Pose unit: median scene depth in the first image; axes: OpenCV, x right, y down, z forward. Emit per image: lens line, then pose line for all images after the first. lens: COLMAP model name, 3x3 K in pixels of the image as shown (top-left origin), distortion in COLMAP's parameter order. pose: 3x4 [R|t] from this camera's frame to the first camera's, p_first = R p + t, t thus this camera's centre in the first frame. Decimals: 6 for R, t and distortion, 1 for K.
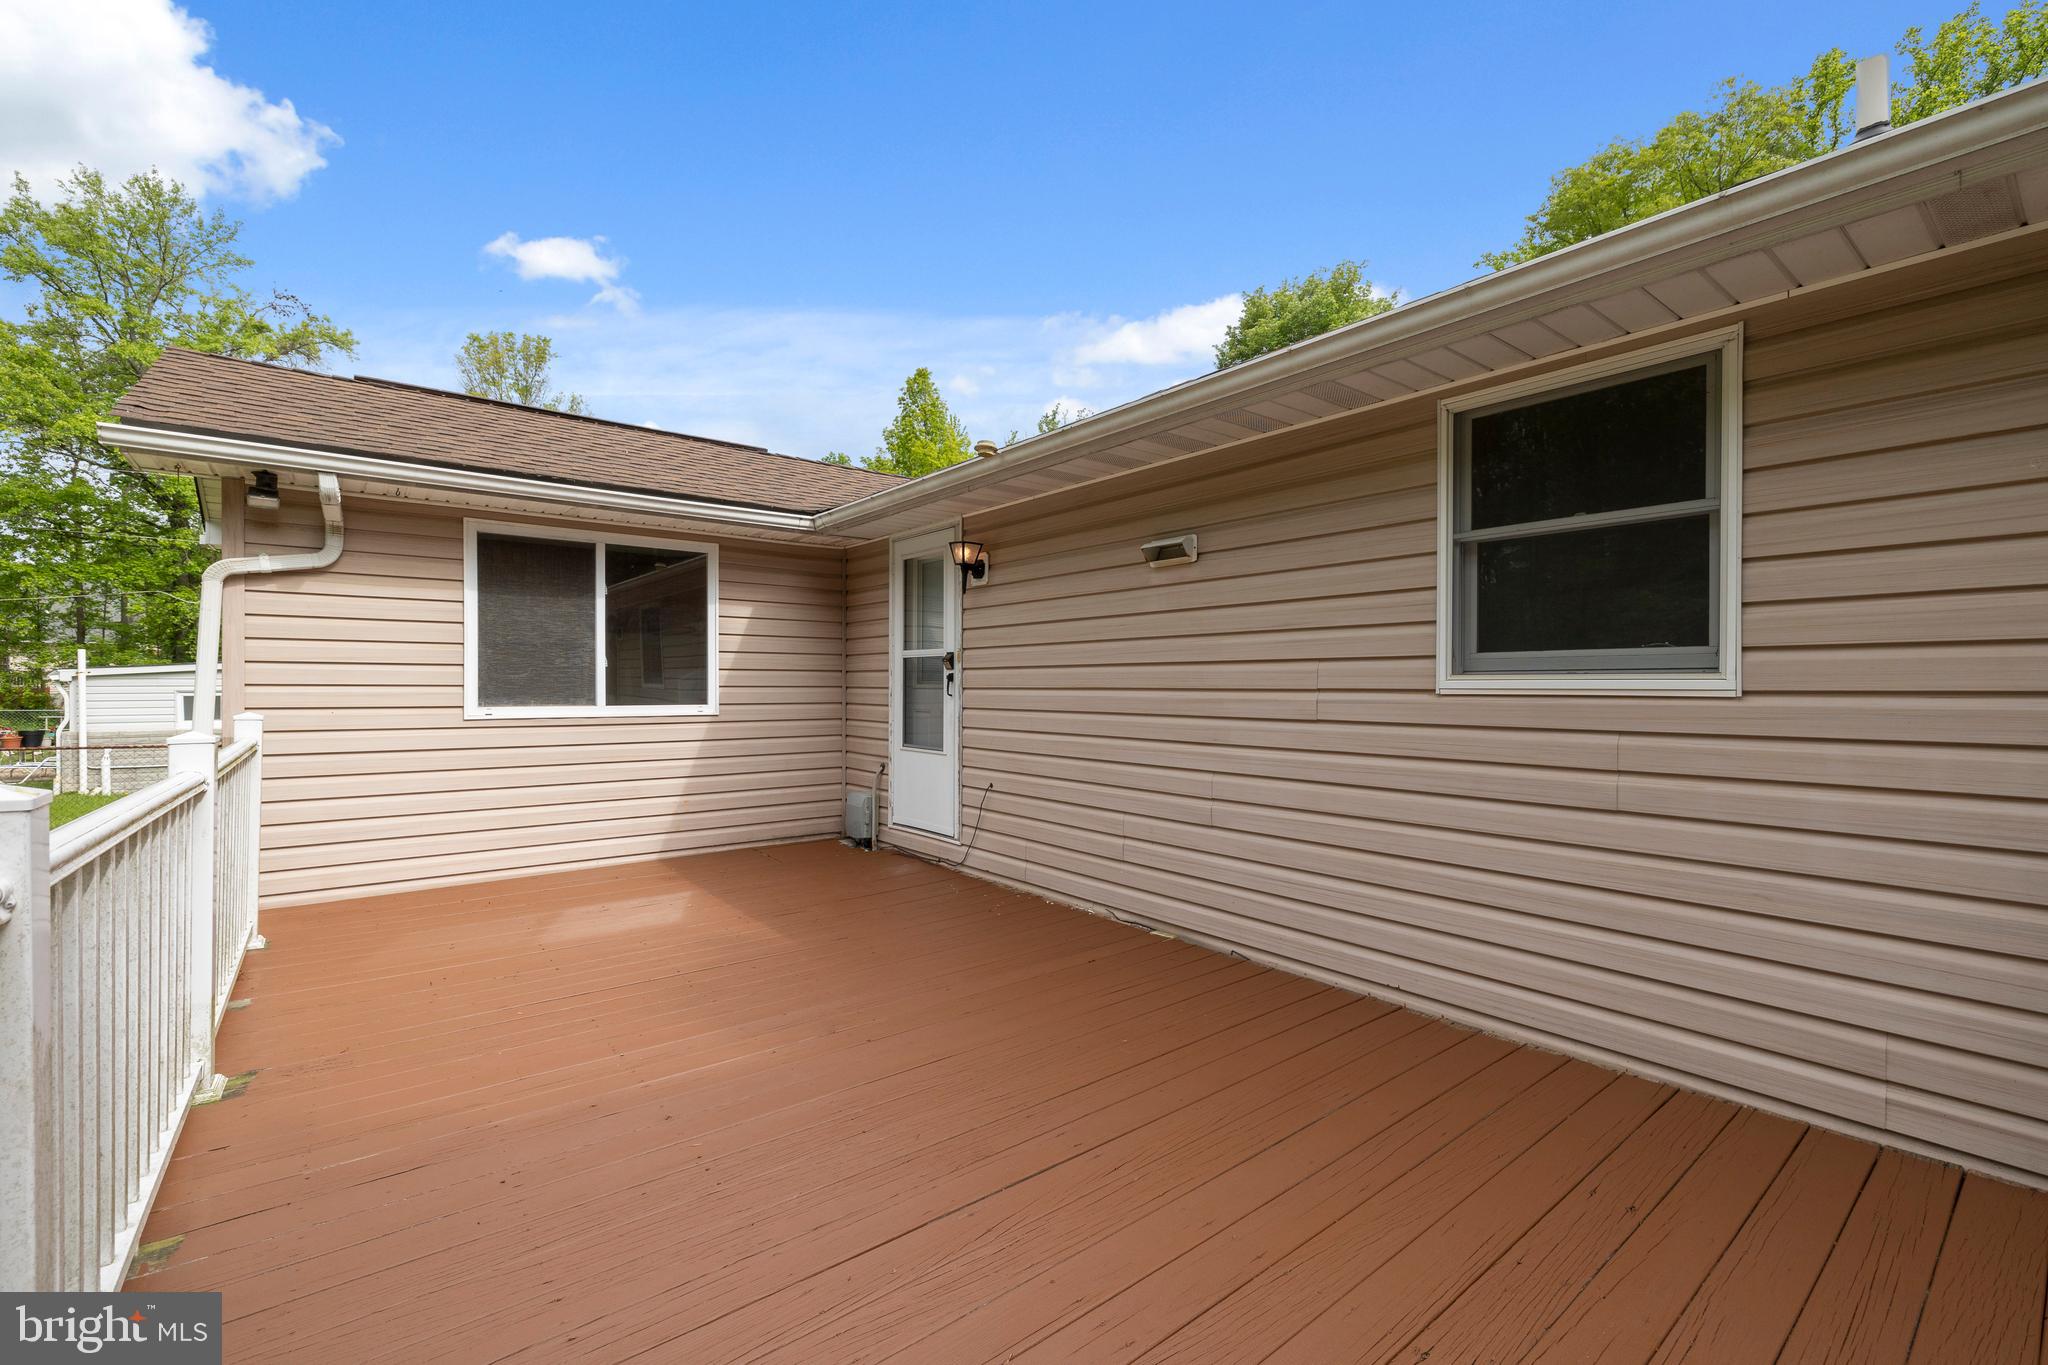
lens RADIAL K [[871.5, 0, 1024.0], [0, 871.5, 682.5], [0, 0, 1]] dist [0.000450, -0.000110]
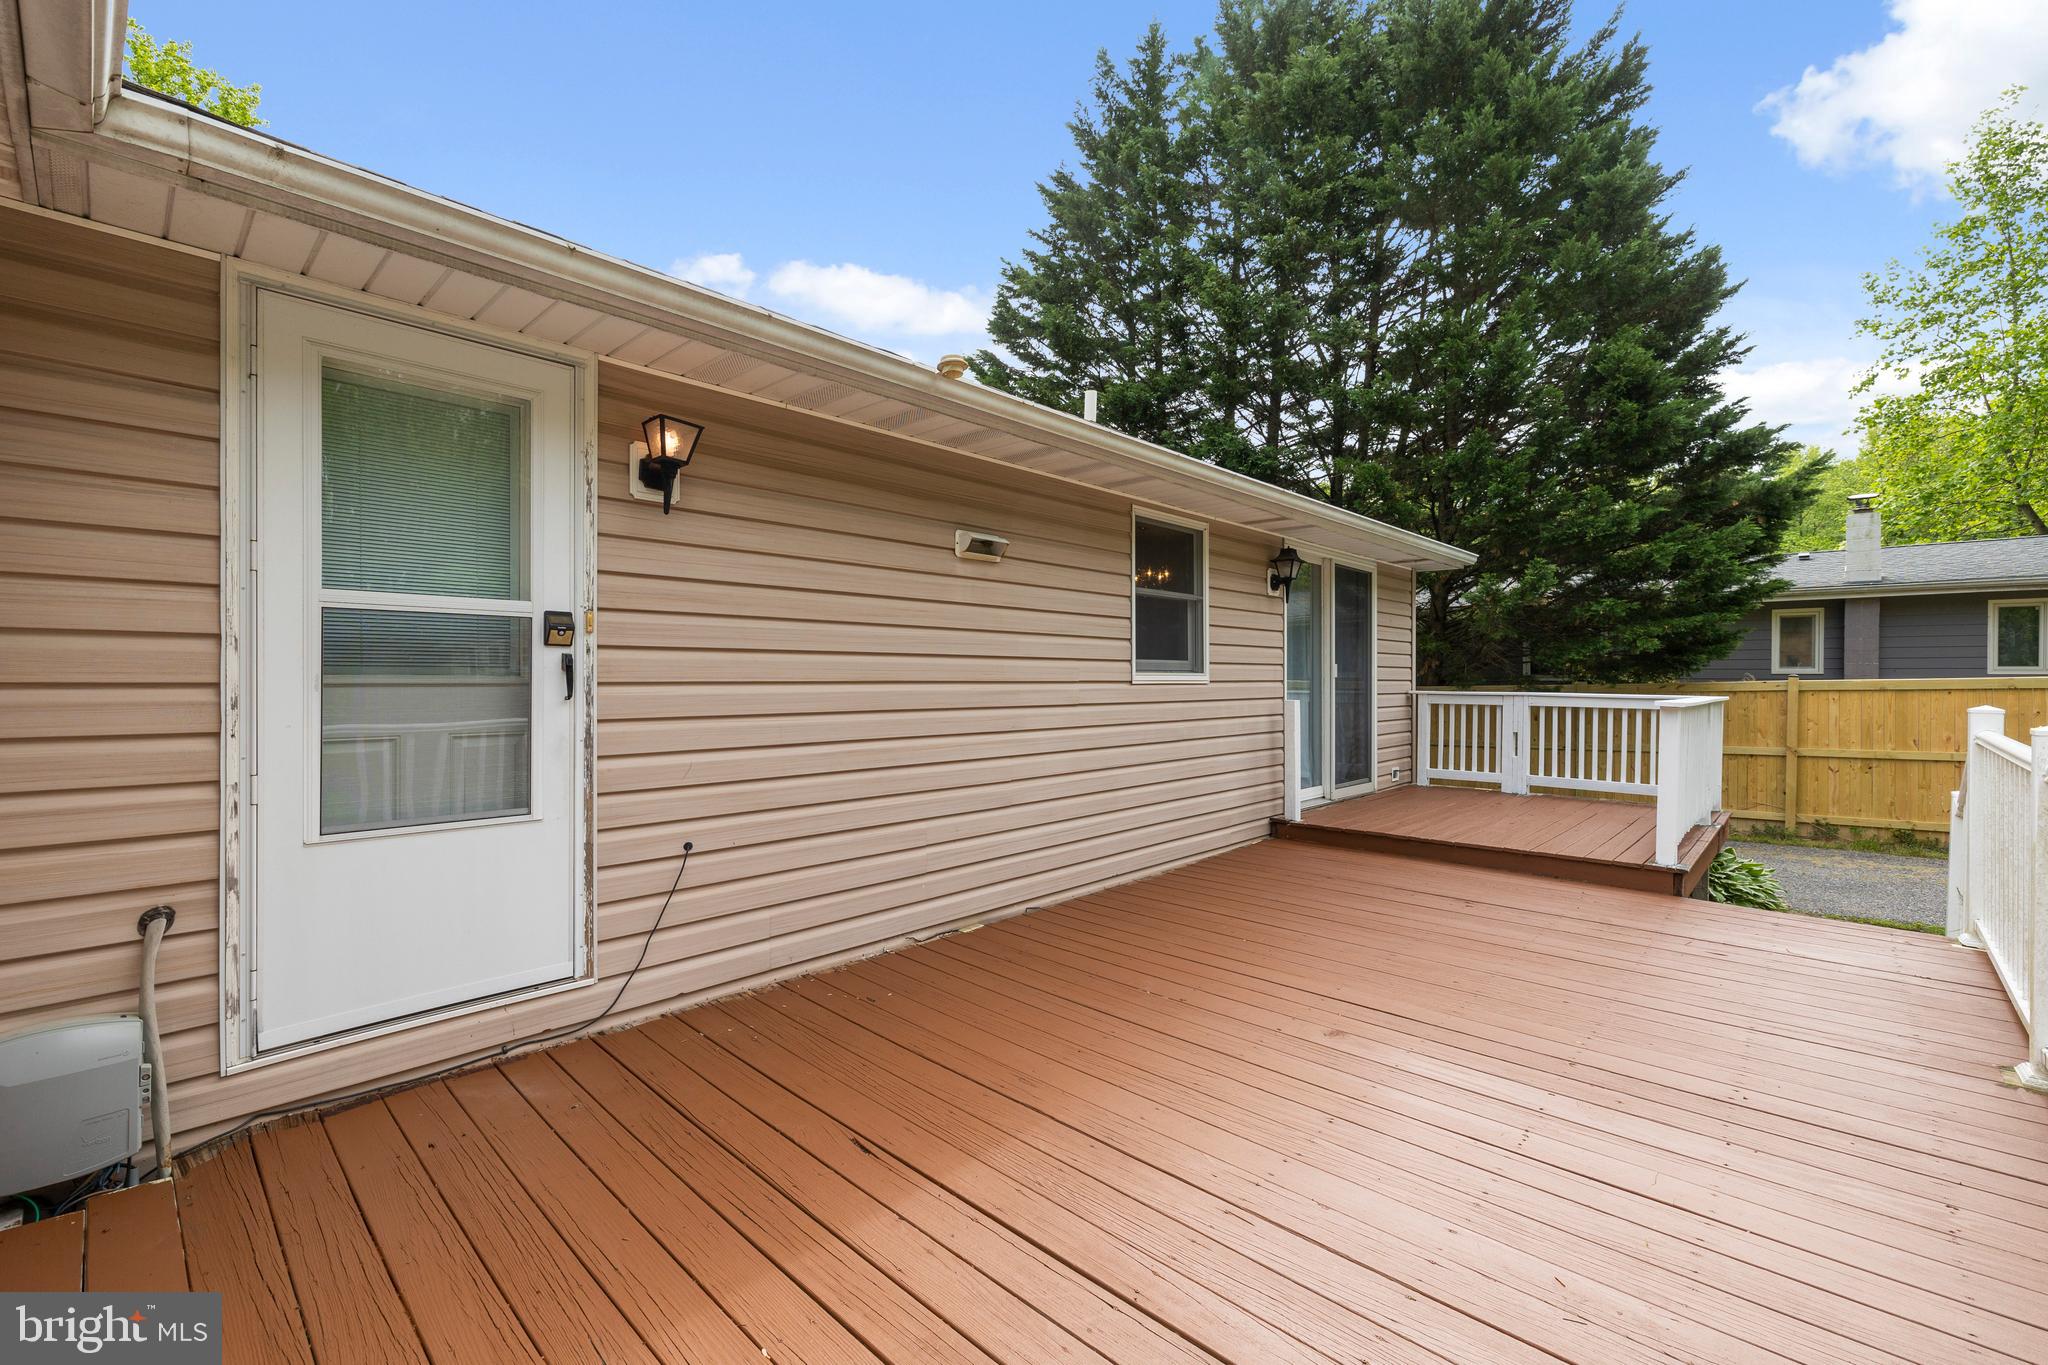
lens RADIAL K [[884.6, 0, 1024.0], [0, 884.6, 682.5], [0, 0, 1]] dist [0.001245, 0.000097]
pose [[-0.162351, 0.001683, 0.986732, -0.662010], [0.001751, 0.999997, -0.001417, 0.007474], [-0.986731, 0.001498, -0.162354, 0.861038]]
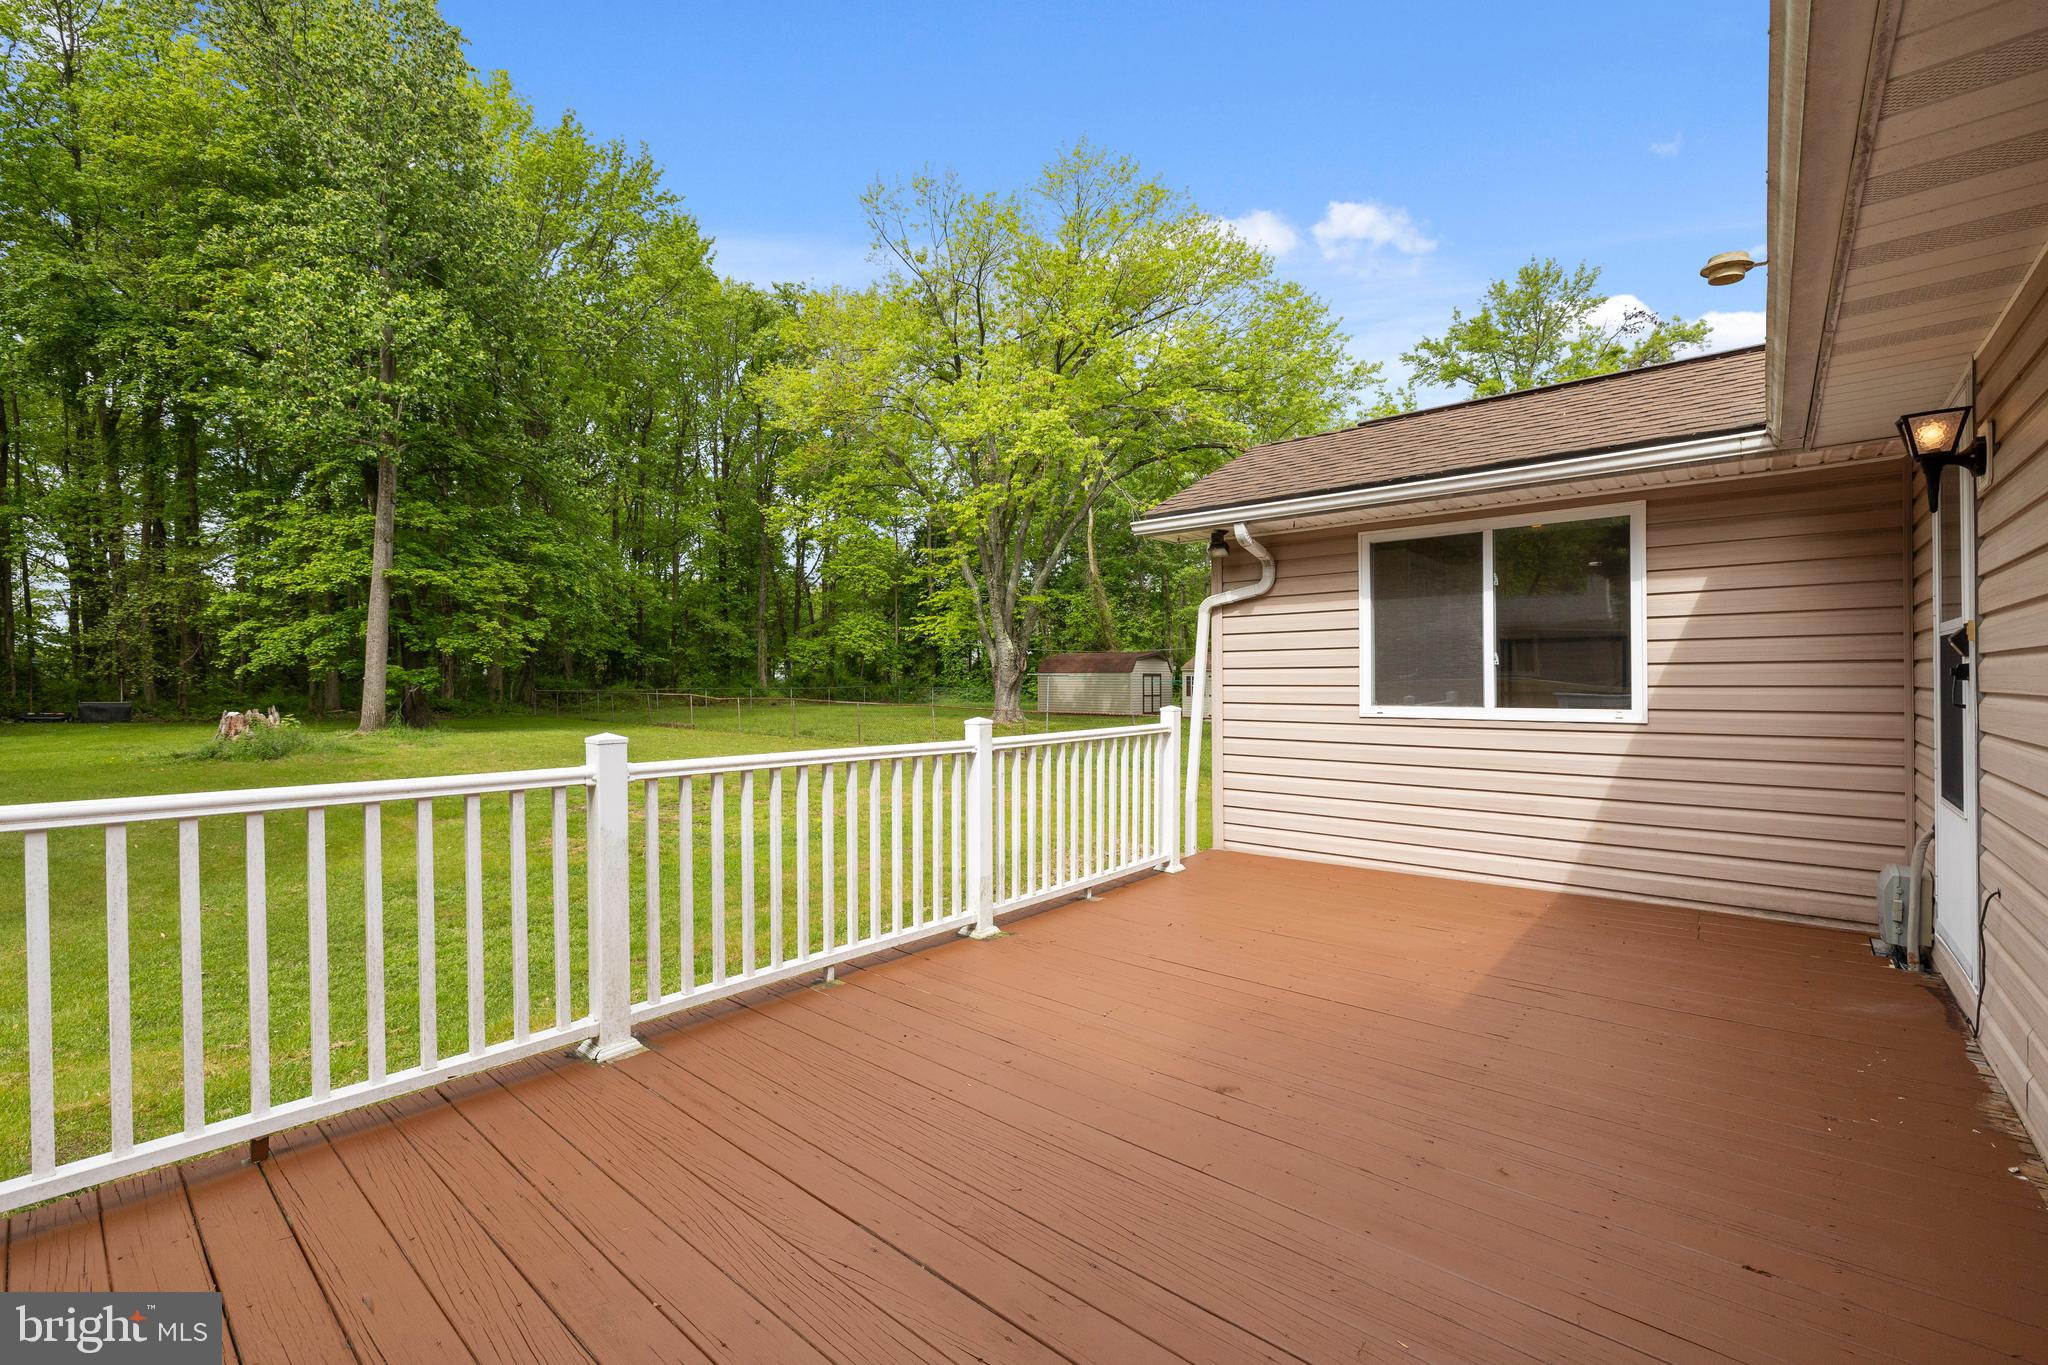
lens RADIAL K [[876.4, 0, 1030.1], [0, 876.4, 672.4], [0, 0, 1]] dist [-0.006922, -0.000690]
pose [[0.177434, -0.011349, -0.984067, 0.329860], [0.010482, 0.999899, -0.009642, -0.006460], [0.984077, -0.008604, 0.177535, 0.356619]]
